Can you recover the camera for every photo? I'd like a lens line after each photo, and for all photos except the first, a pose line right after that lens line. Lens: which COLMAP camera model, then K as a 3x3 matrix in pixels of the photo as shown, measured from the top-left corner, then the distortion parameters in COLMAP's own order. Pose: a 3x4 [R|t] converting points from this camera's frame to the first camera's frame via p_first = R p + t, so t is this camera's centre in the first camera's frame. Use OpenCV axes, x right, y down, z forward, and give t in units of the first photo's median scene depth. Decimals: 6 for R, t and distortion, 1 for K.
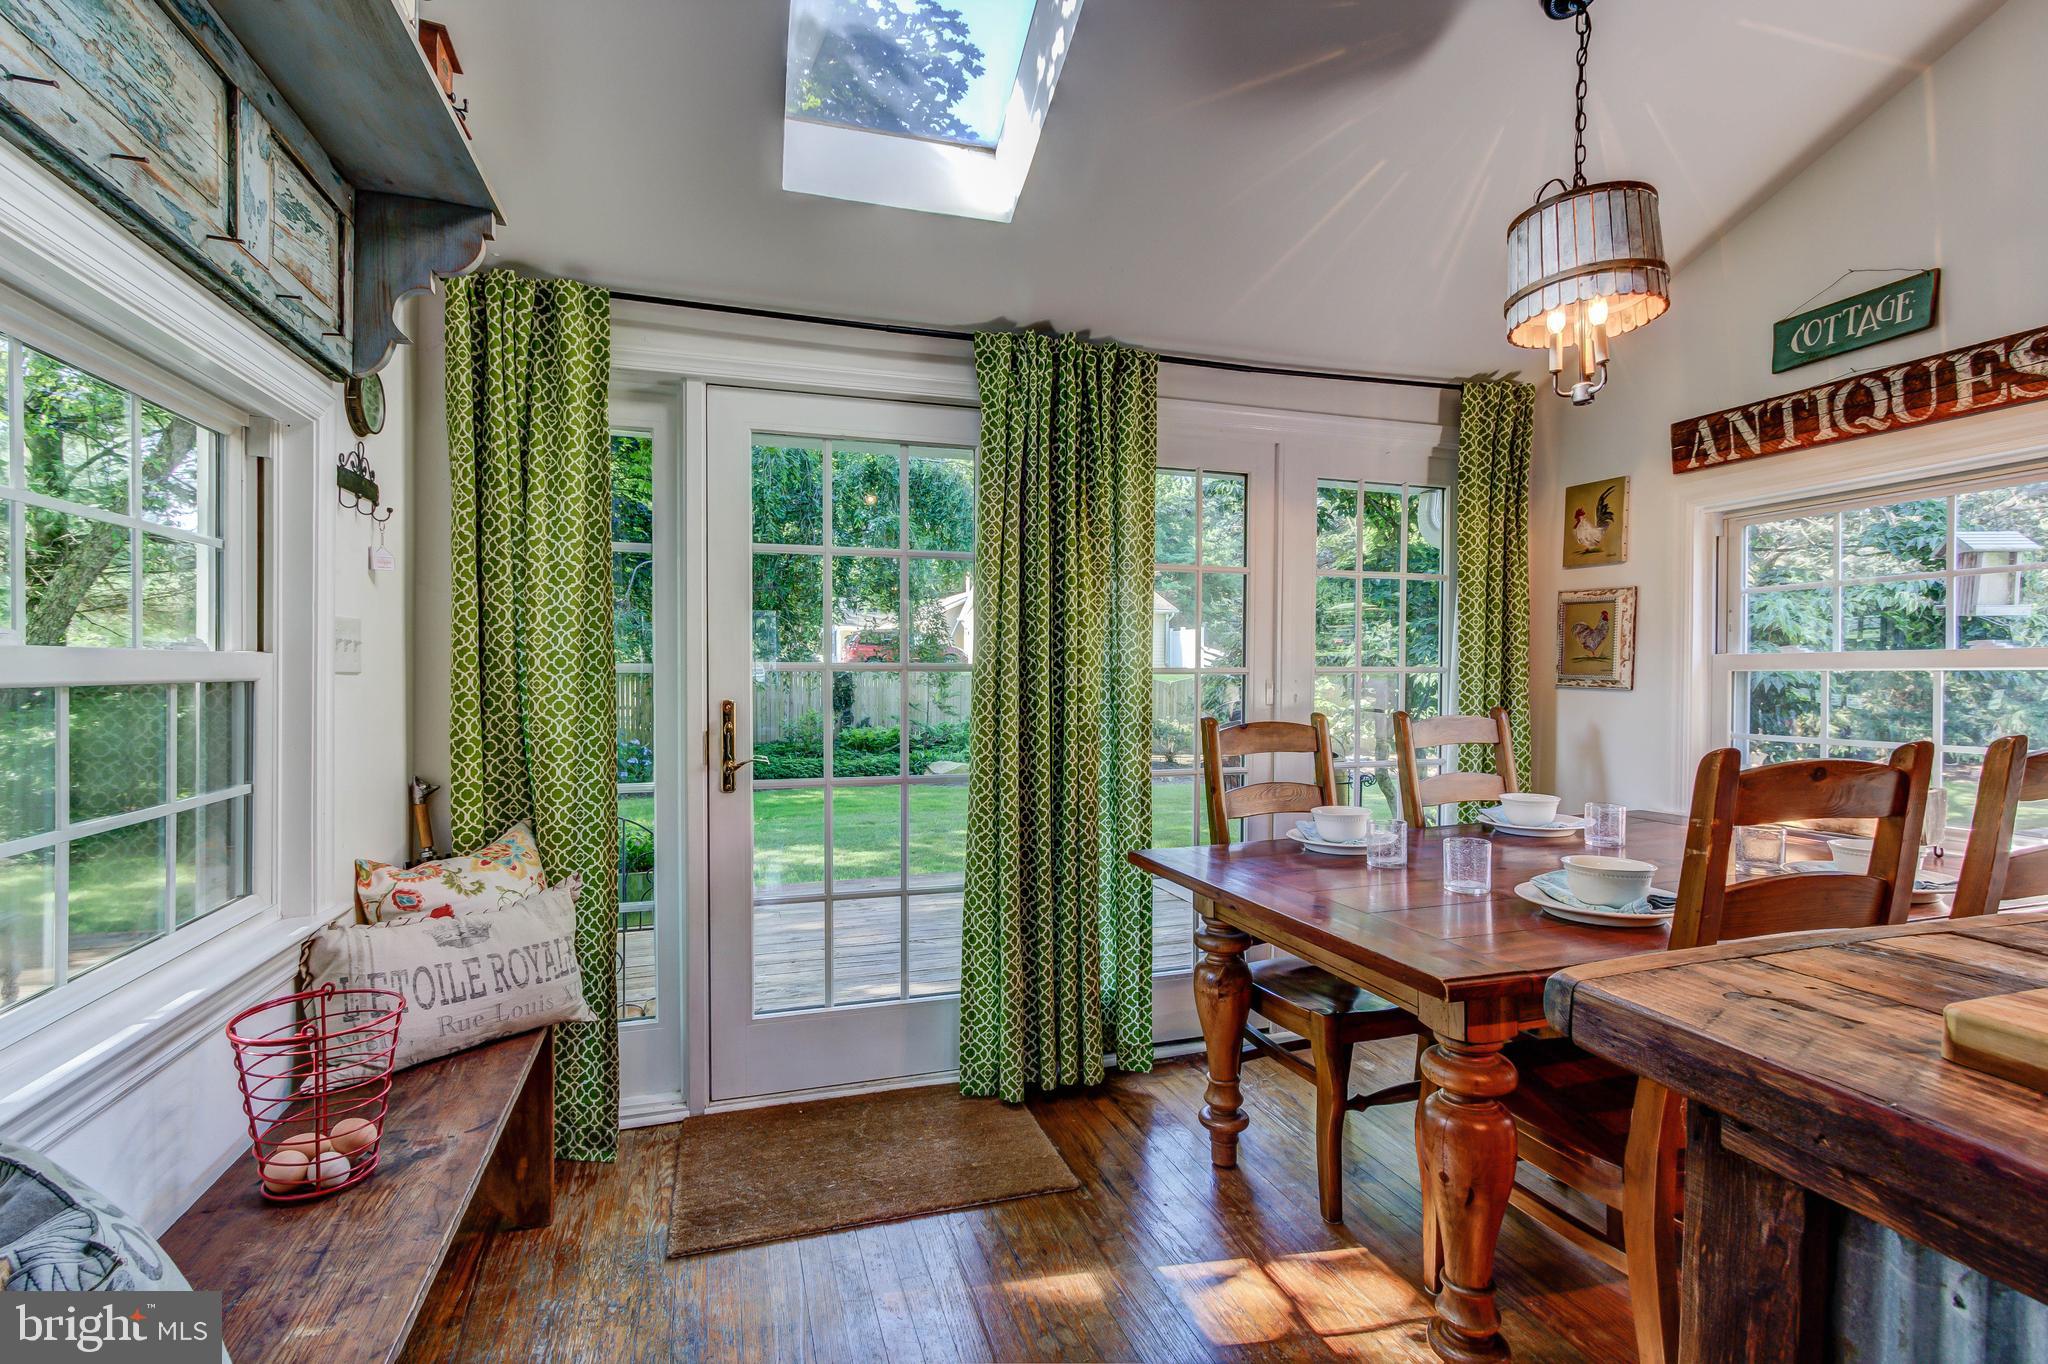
lens RADIAL K [[929.7, 0, 1024.0], [0, 929.7, 682.0], [0, 0, 1]] dist [0.001303, 0.000628]
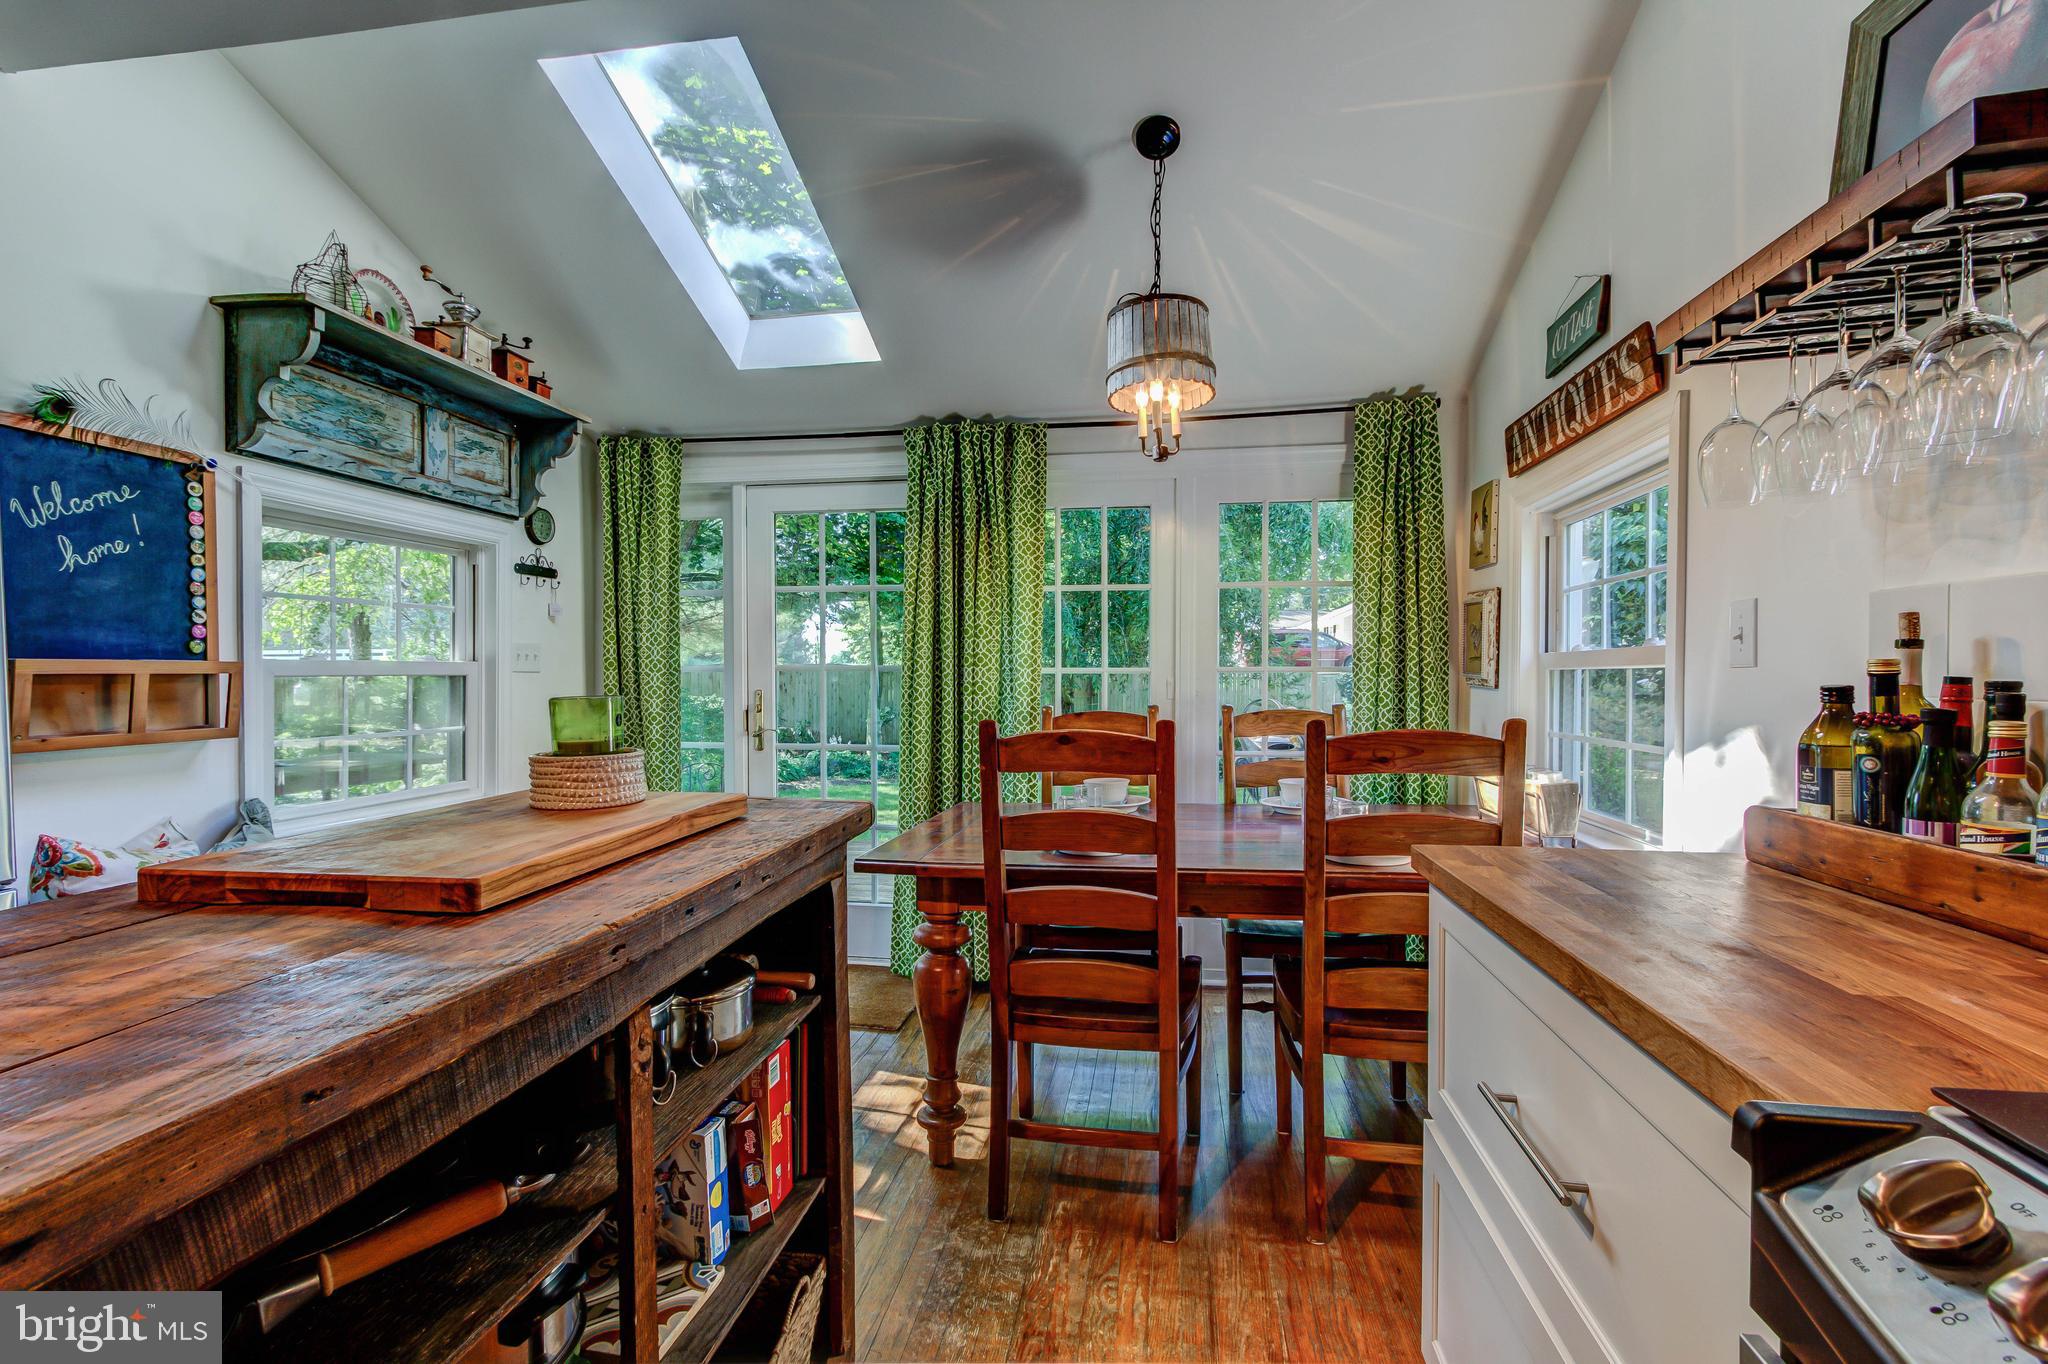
lens RADIAL K [[929.7, 0, 1024.0], [0, 929.7, 682.0], [0, 0, 1]] dist [0.001303, 0.000628]
pose [[0.891825, 0.003917, -0.452363, 0.745429], [-0.004779, 0.999988, -0.000763, 0.005449], [0.452355, 0.002843, 0.891834, -0.166483]]
